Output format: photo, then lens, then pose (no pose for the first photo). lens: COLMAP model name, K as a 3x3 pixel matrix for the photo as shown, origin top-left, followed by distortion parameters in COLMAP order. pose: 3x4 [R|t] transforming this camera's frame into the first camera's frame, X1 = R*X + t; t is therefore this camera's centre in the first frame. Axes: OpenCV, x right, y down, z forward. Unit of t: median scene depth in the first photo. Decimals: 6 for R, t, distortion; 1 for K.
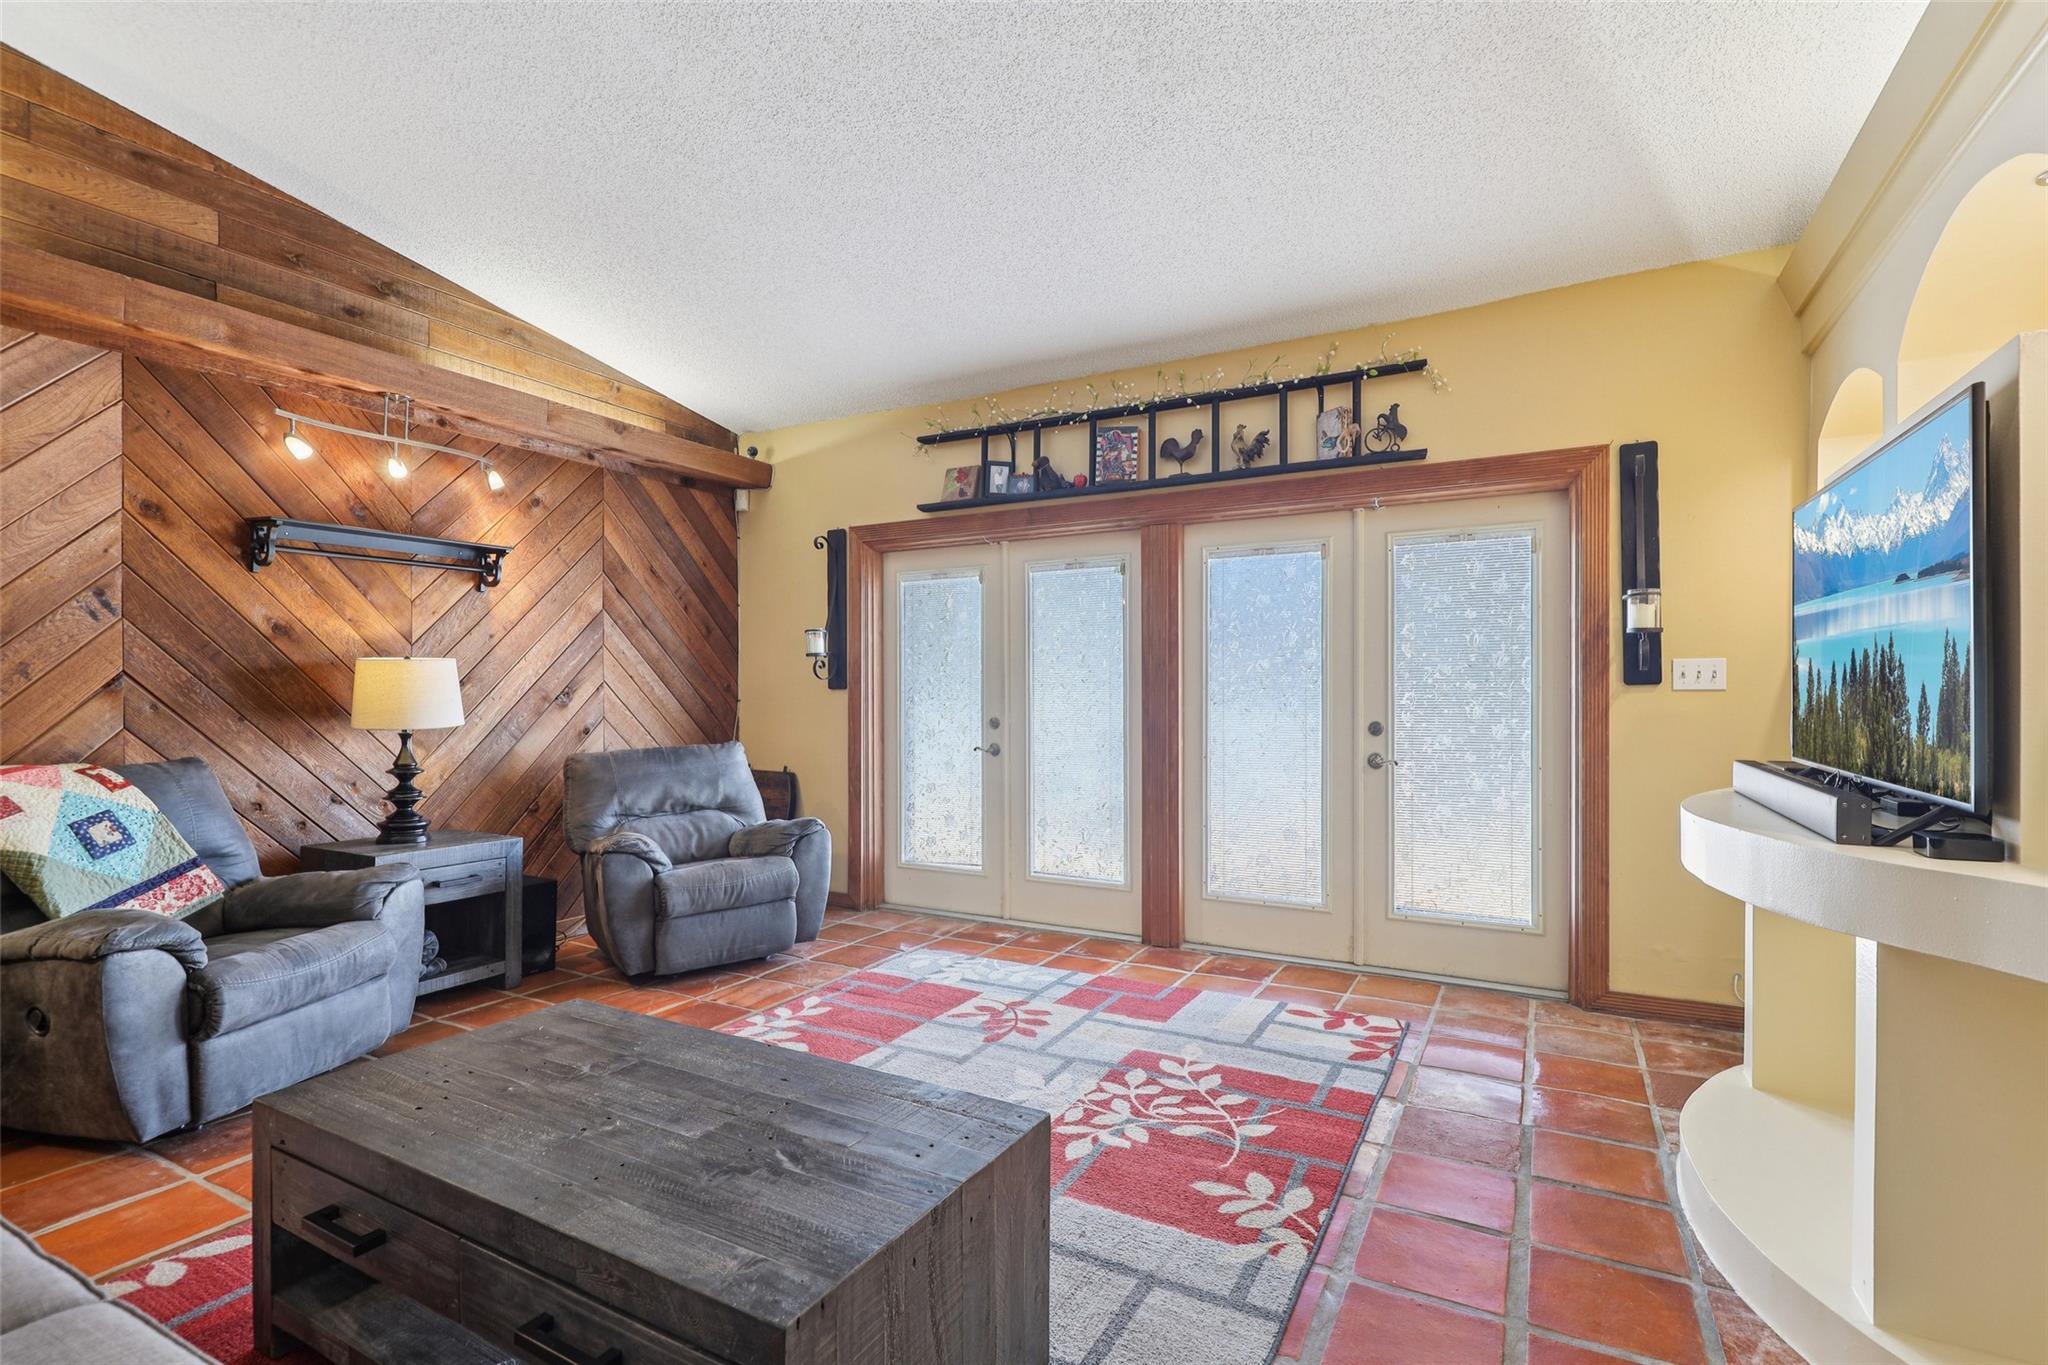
lens RADIAL K [[939.4, 0, 1029.7], [0, 939.4, 697.8], [0, 0, 1]] dist [0.000854, -0.000046]
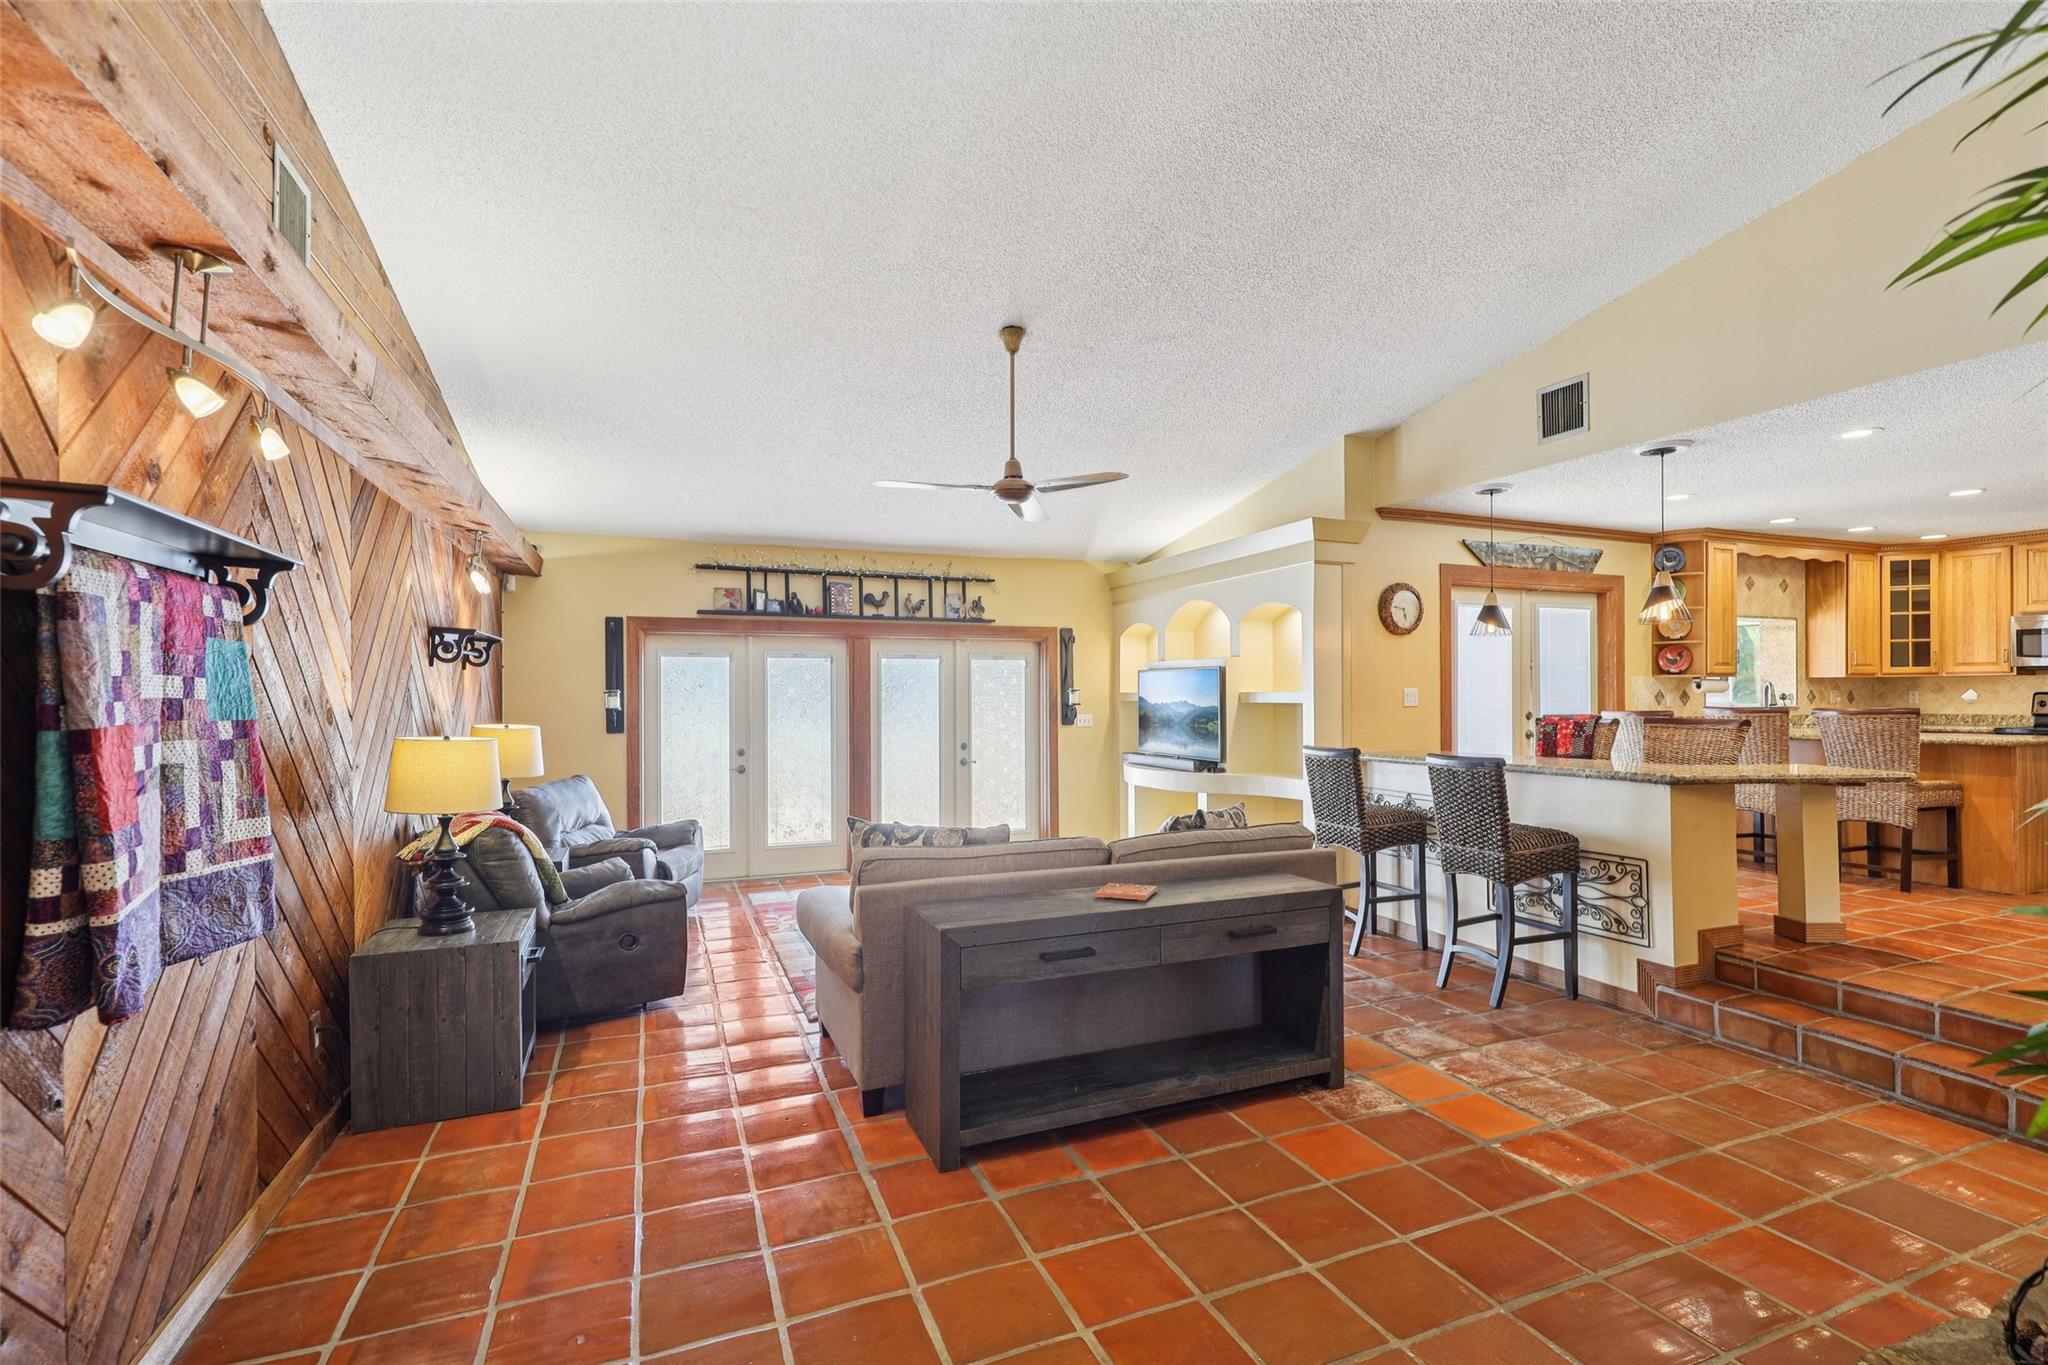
lens RADIAL K [[939.4, 0, 1035.7], [0, 939.4, 690.0], [0, 0, 1]] dist [0.000854, -0.000046]
pose [[0.629371, 0.003198, 0.777098, -1.137093], [0.008966, 0.999895, -0.011376, -0.066254], [-0.777053, 0.014127, 0.629277, -0.432934]]
